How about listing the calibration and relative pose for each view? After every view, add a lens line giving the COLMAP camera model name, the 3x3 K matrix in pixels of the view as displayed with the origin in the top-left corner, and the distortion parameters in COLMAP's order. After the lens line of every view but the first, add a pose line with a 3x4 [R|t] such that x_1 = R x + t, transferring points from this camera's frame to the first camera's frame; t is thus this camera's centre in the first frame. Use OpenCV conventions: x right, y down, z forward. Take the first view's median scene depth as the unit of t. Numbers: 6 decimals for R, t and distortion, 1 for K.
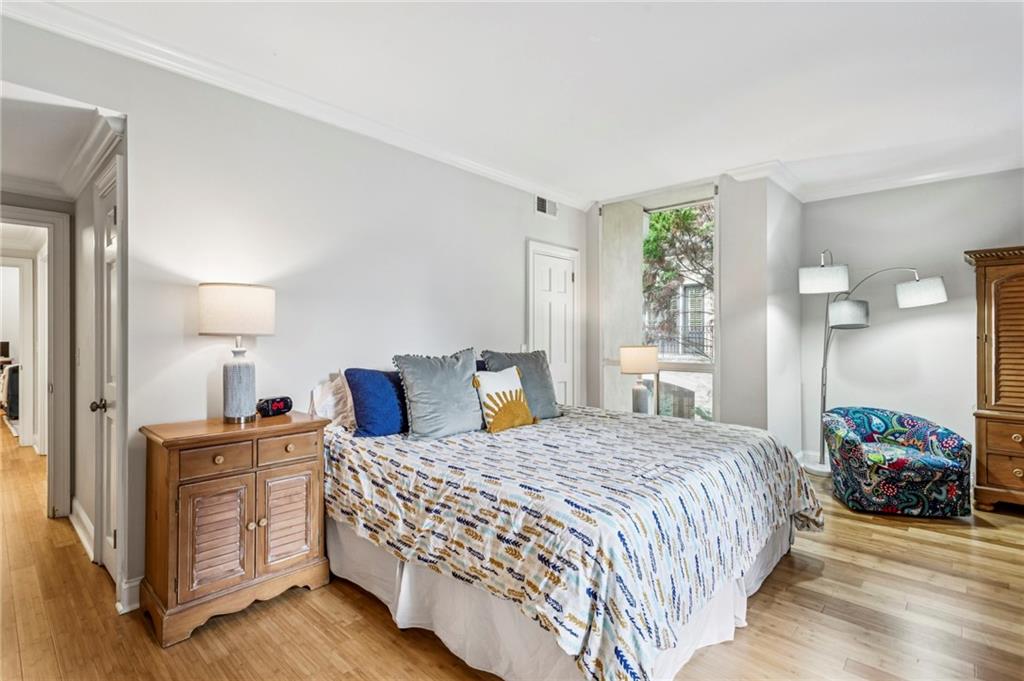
lens RADIAL K [[496.0, 0, 513.0], [0, 496.0, 330.5], [0, 0, 1]] dist [0.006840, 0.001587]
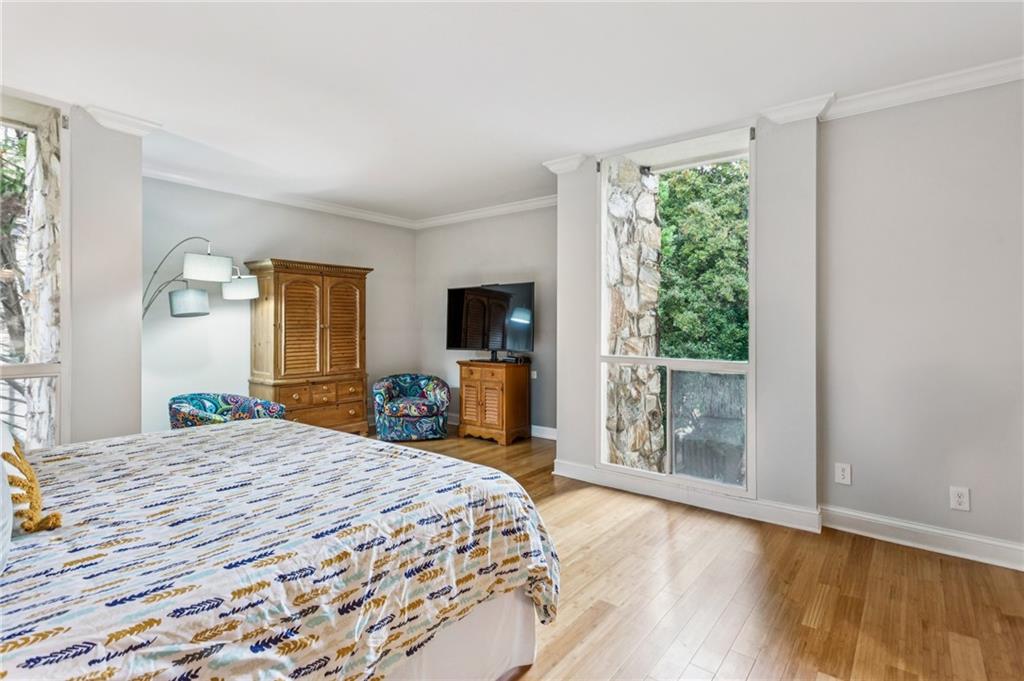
lens RADIAL K [[496.0, 0, 515.6], [0, 496.0, 336.0], [0, 0, 1]] dist [0.006840, 0.001587]
pose [[-0.077544, -0.021173, 0.996764, -0.837169], [-0.007835, 0.999757, 0.020627, 0.016028], [-0.996958, -0.006210, -0.077691, 0.902357]]
